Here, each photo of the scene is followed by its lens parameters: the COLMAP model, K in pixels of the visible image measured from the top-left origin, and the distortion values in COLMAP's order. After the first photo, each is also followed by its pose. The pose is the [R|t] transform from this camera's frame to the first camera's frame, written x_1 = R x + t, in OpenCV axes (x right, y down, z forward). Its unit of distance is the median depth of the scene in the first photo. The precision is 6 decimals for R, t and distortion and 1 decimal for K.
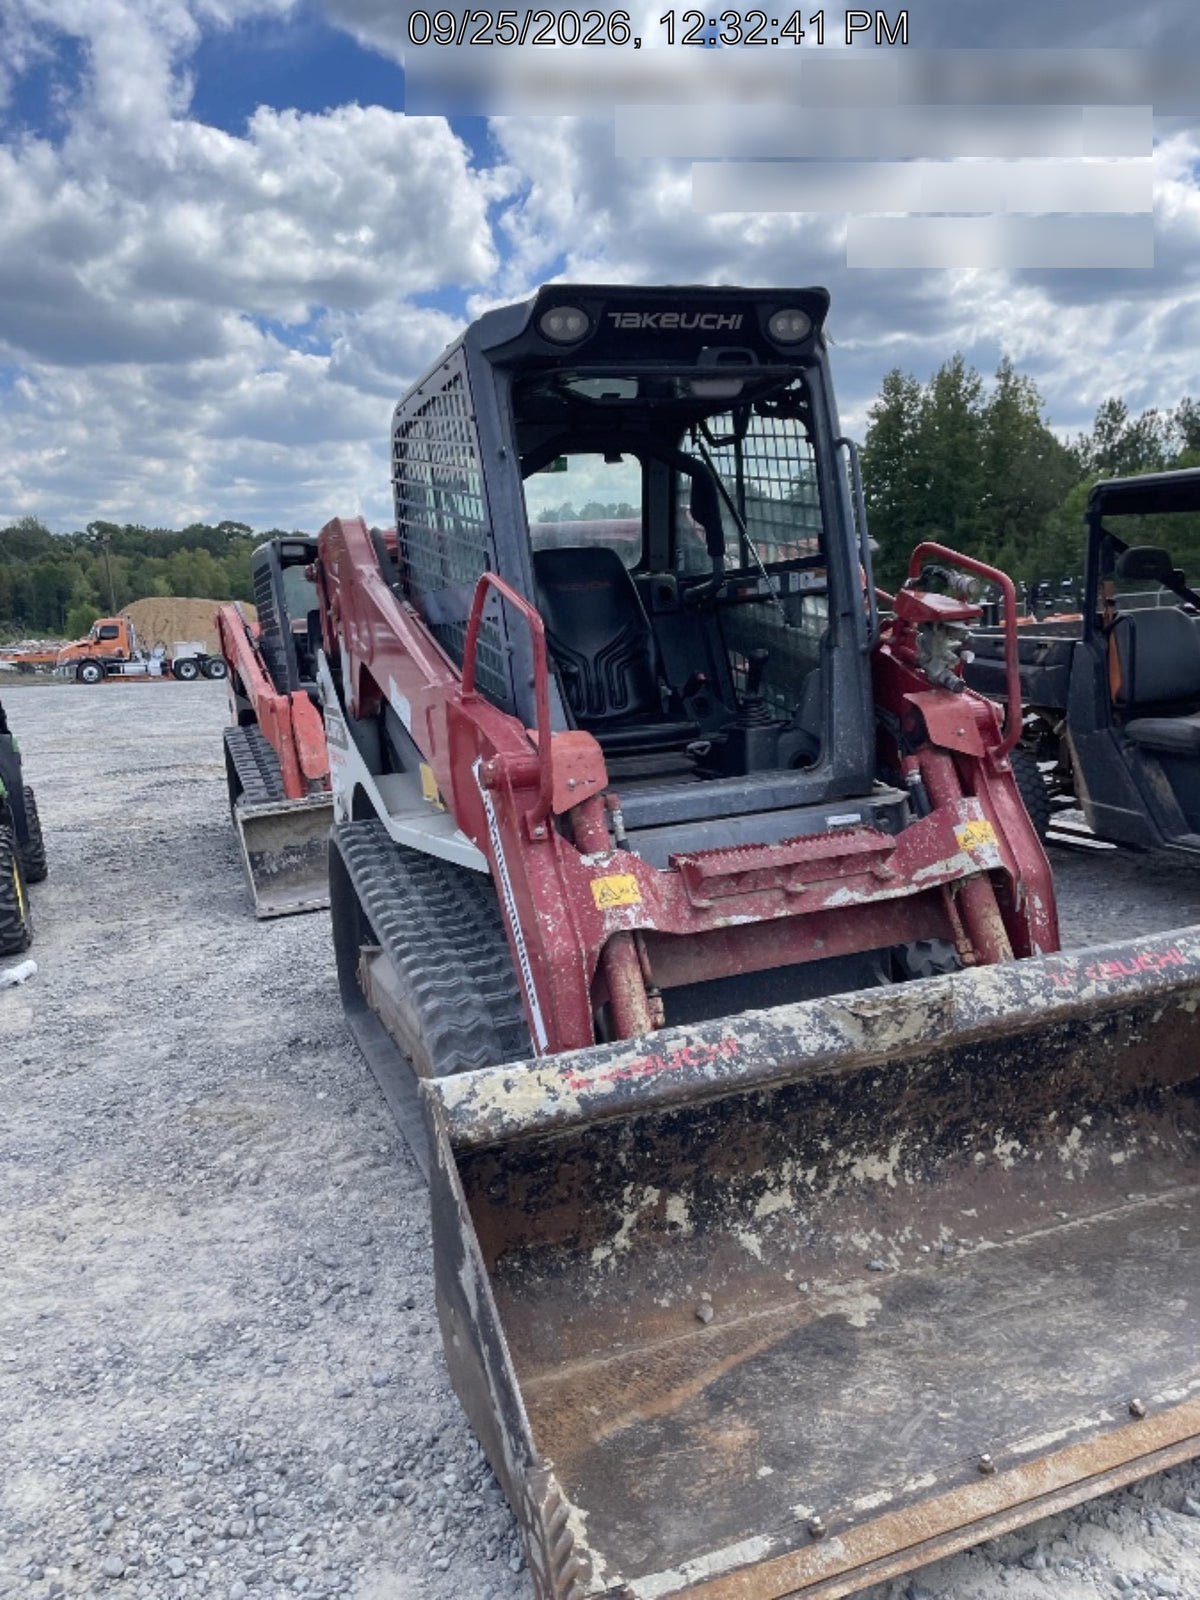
lens RADIAL K [[1200.7, 0, 608.9], [0, 1200.7, 794.6], [0, 0, 1]] dist [0.115490, -0.141950]
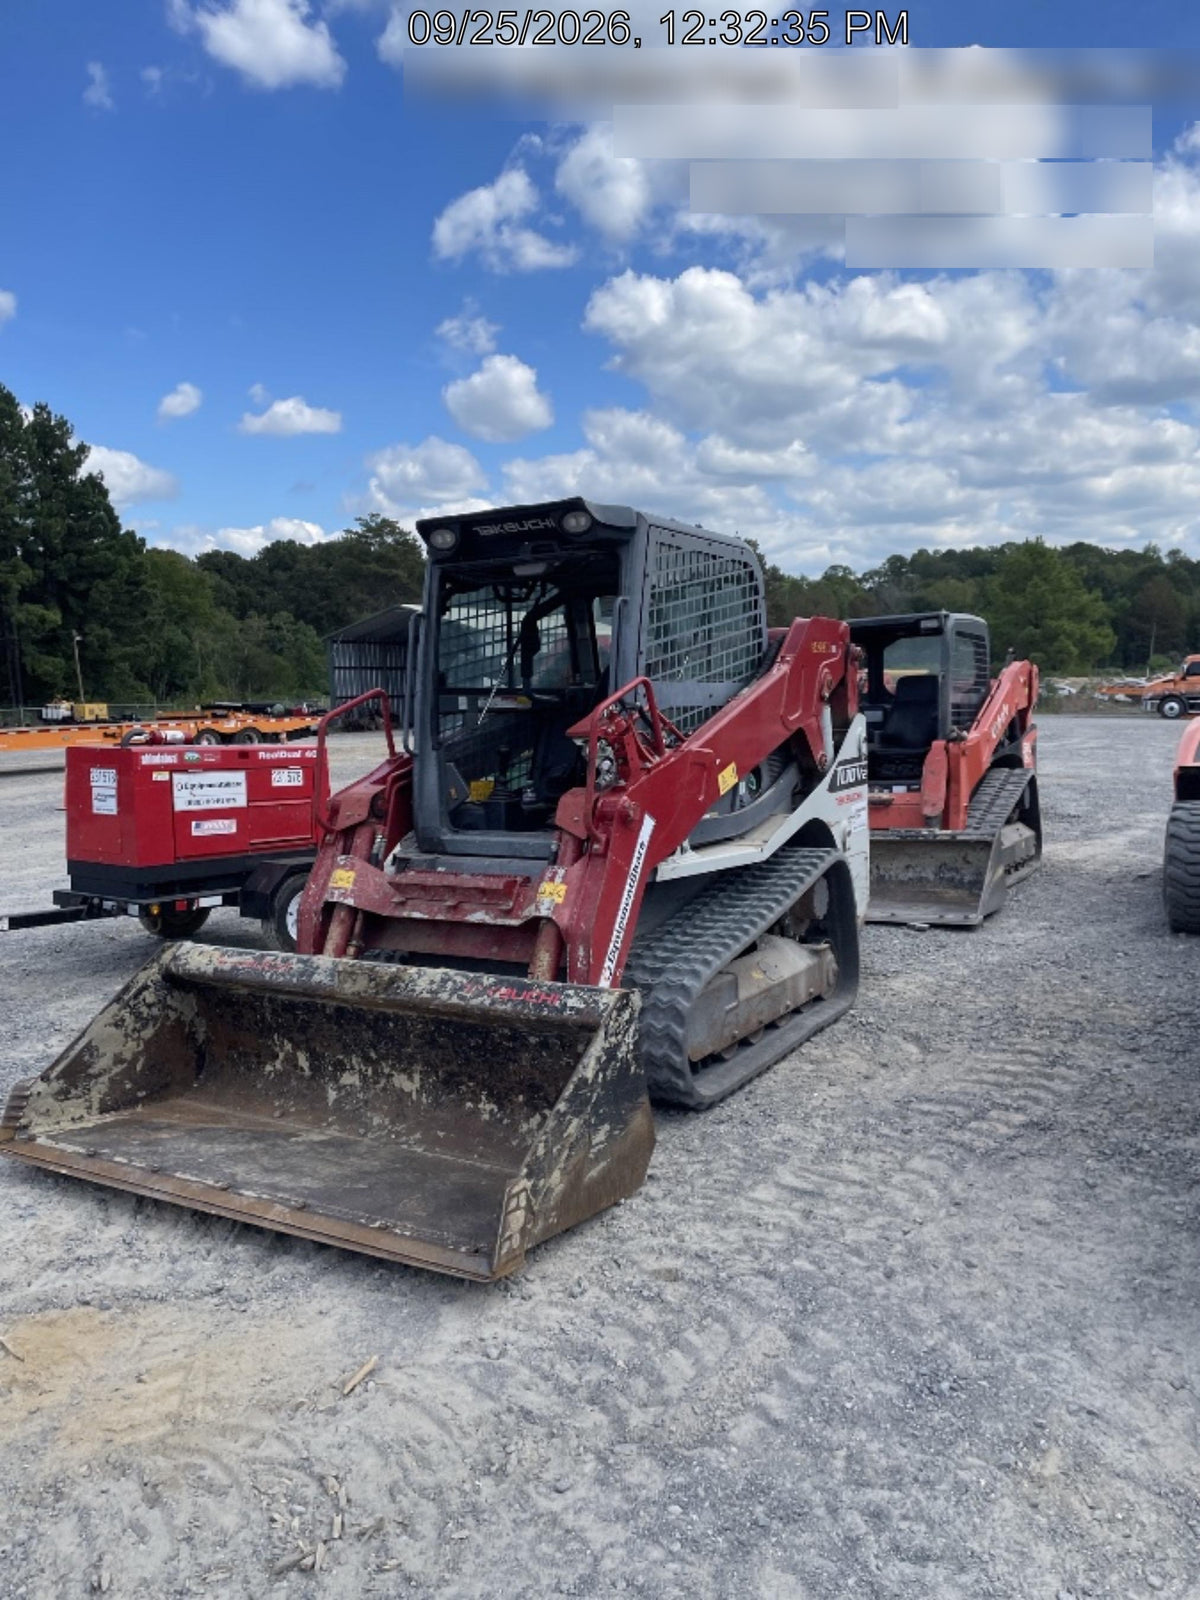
lens RADIAL K [[1200.7, 0, 608.9], [0, 1200.7, 794.6], [0, 0, 1]] dist [0.115490, -0.141950]
pose [[0.614784, 0.112076, -0.780692, 1.398410], [-0.129805, 0.990732, 0.040010, -0.140244], [0.777940, 0.076741, 0.623634, 0.187245]]
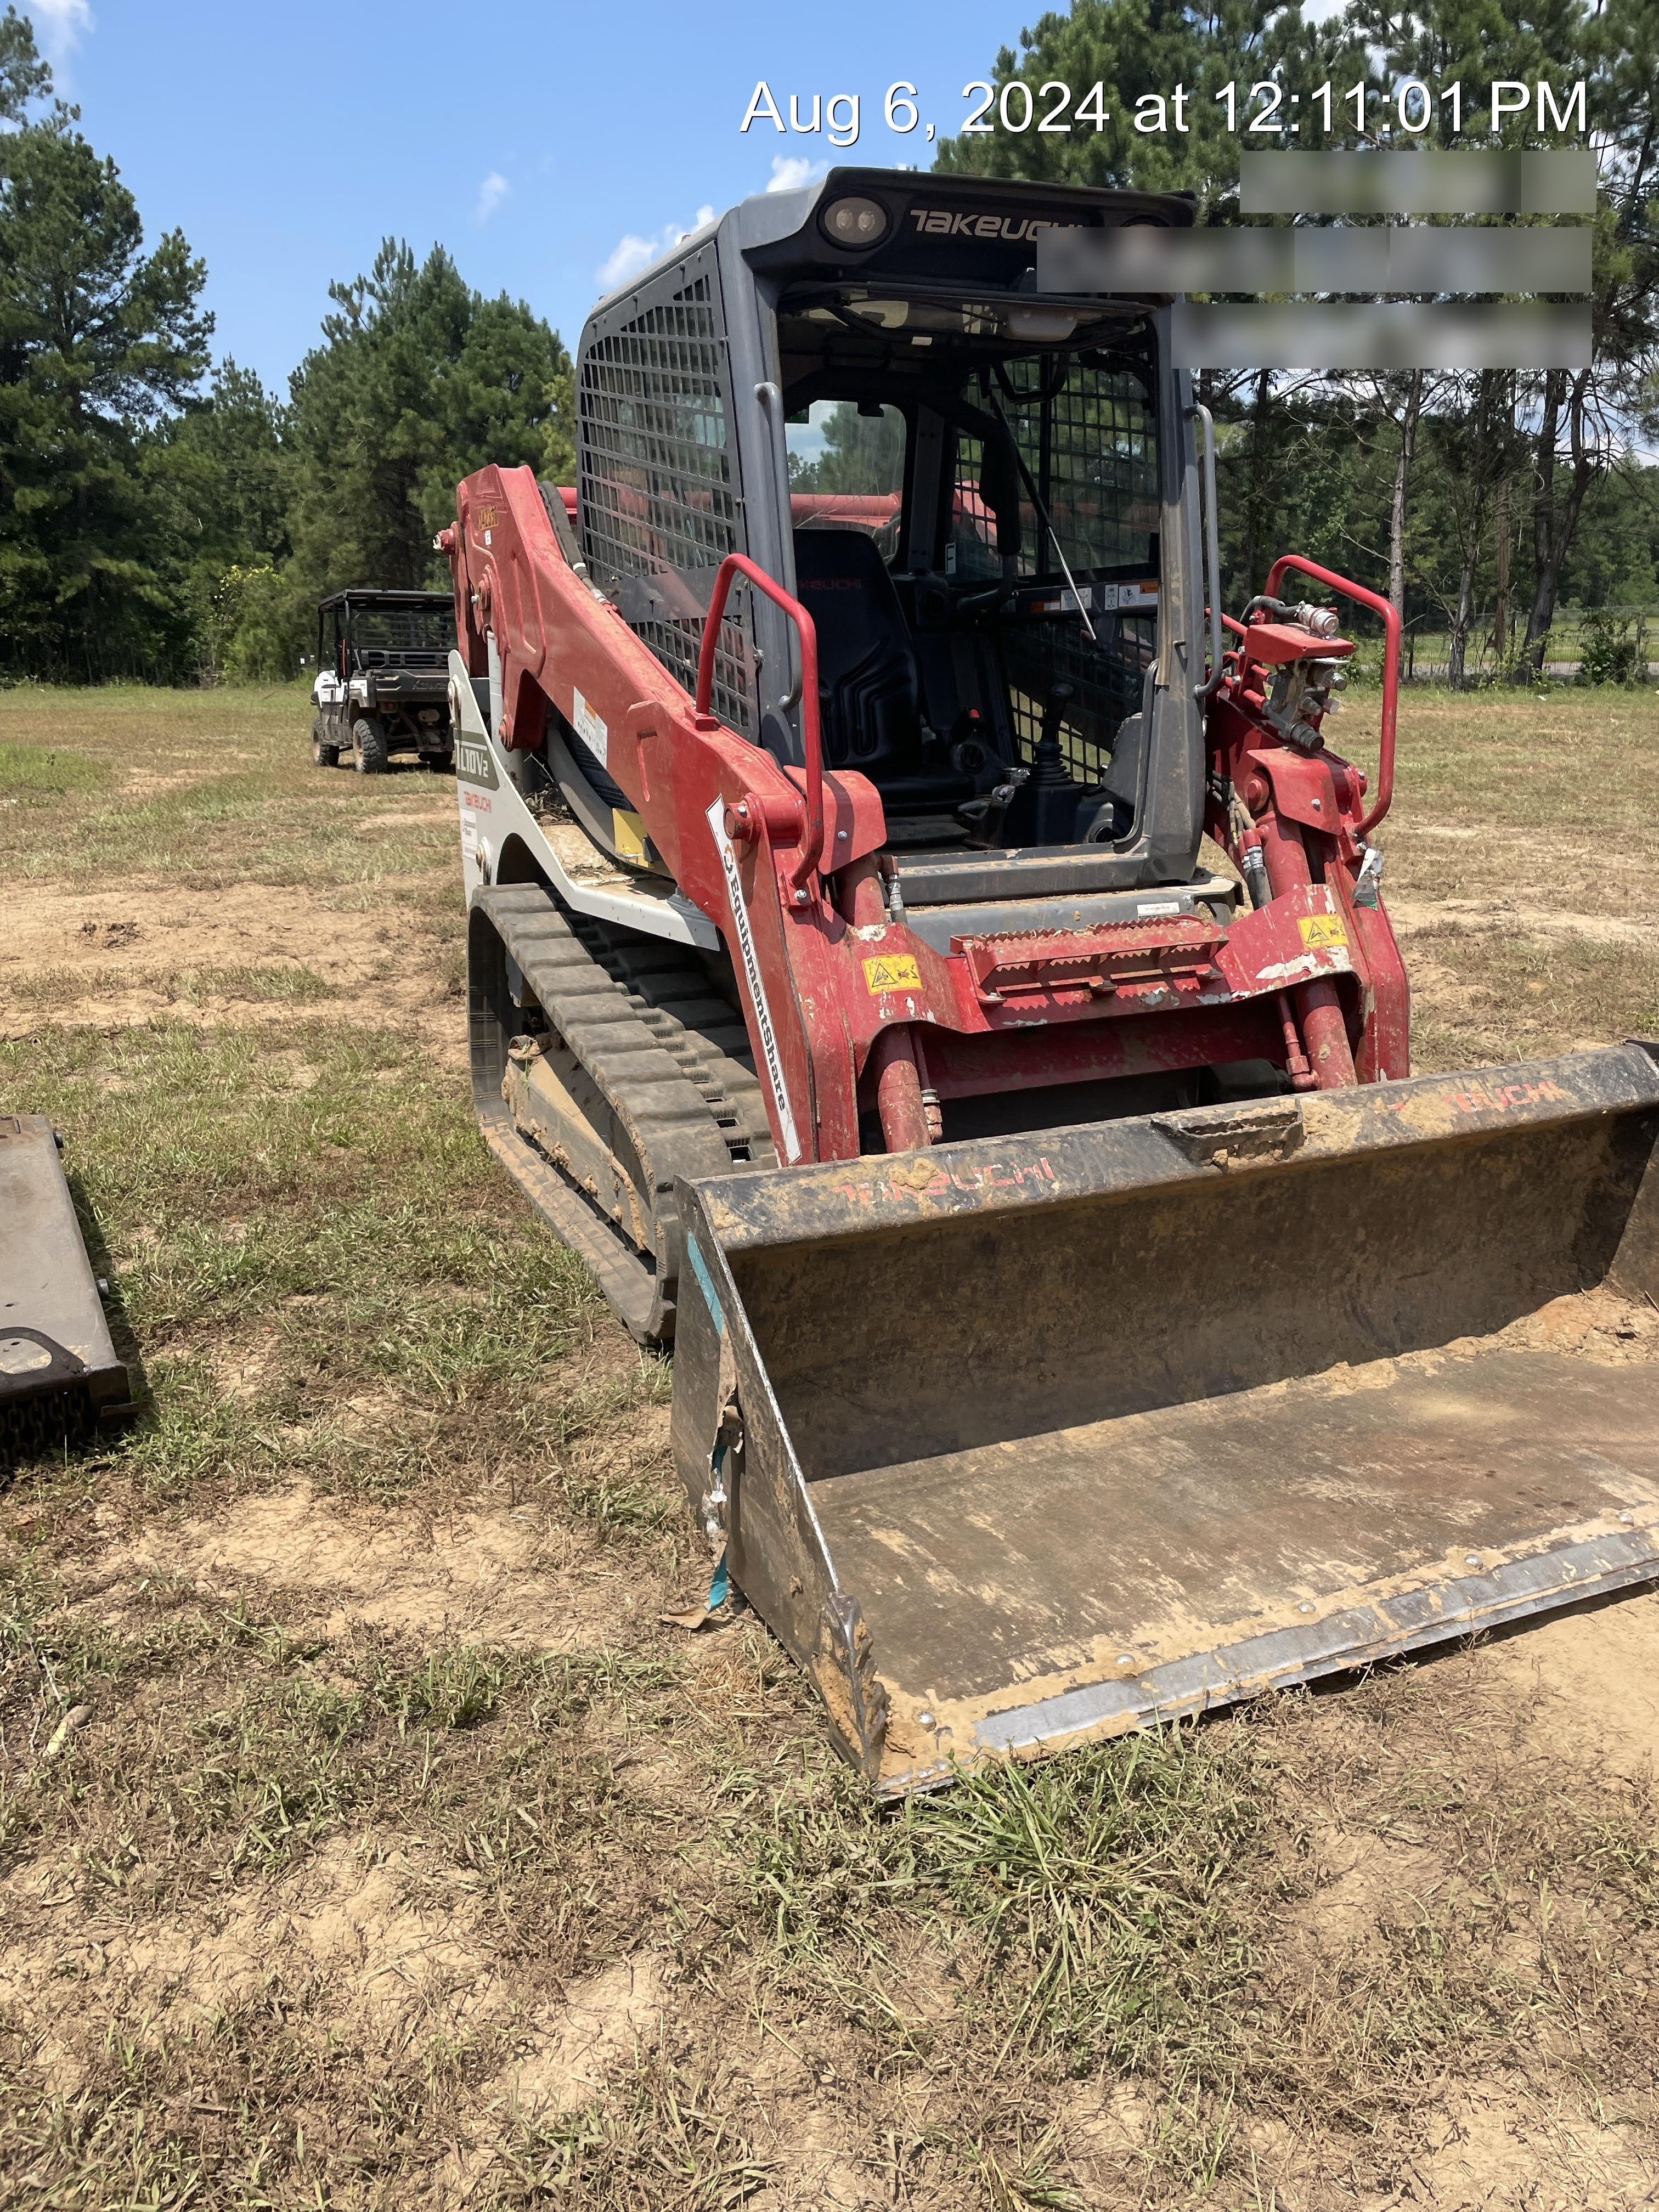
lens RADIAL K [[1659.9, 0, 841.8], [0, 1659.9, 1098.6], [0, 0, 1]] dist [0.115490, -0.141950]
pose [[0.996911, 0.048623, 0.061672, -0.082227], [-0.055560, 0.991663, 0.116266, 0.031160], [-0.055504, -0.119334, 0.991302, -0.105341]]
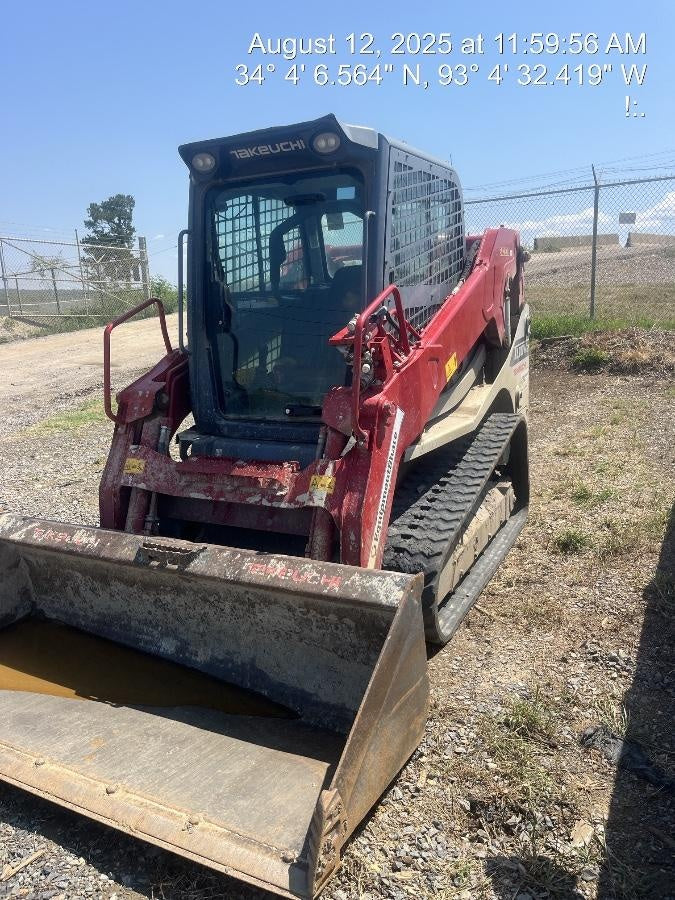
lens RADIAL K [[689.7, 0, 346.6], [0, 689.7, 445.3], [0, 0, 1]] dist [0.016624, 0.001546]
pose [[0.674778, 0.210342, -0.707411, 0.942101], [-0.106388, 0.976237, 0.188794, -0.187117], [0.730312, -0.052134, 0.681121, 0.417430]]
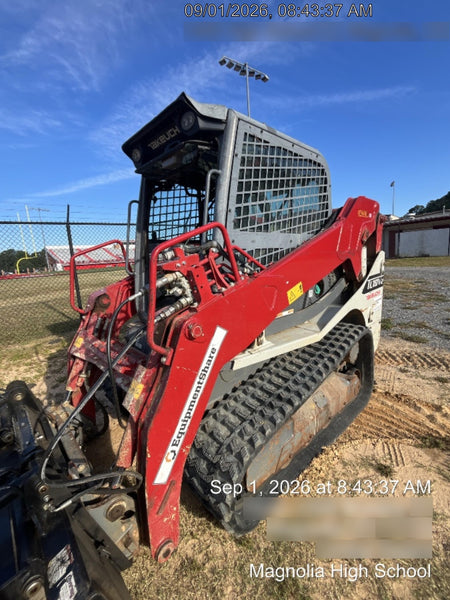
lens RADIAL K [[267.0, 0, 225.0], [0, 267.0, 300.0], [0, 0, 1]] dist [-0.001034, -0.000054]
pose [[0.373835, 0.216593, -0.901851, 0.690578], [-0.122770, 0.975351, 0.183354, -0.189107], [0.919334, 0.042176, 0.391211, 0.960424]]
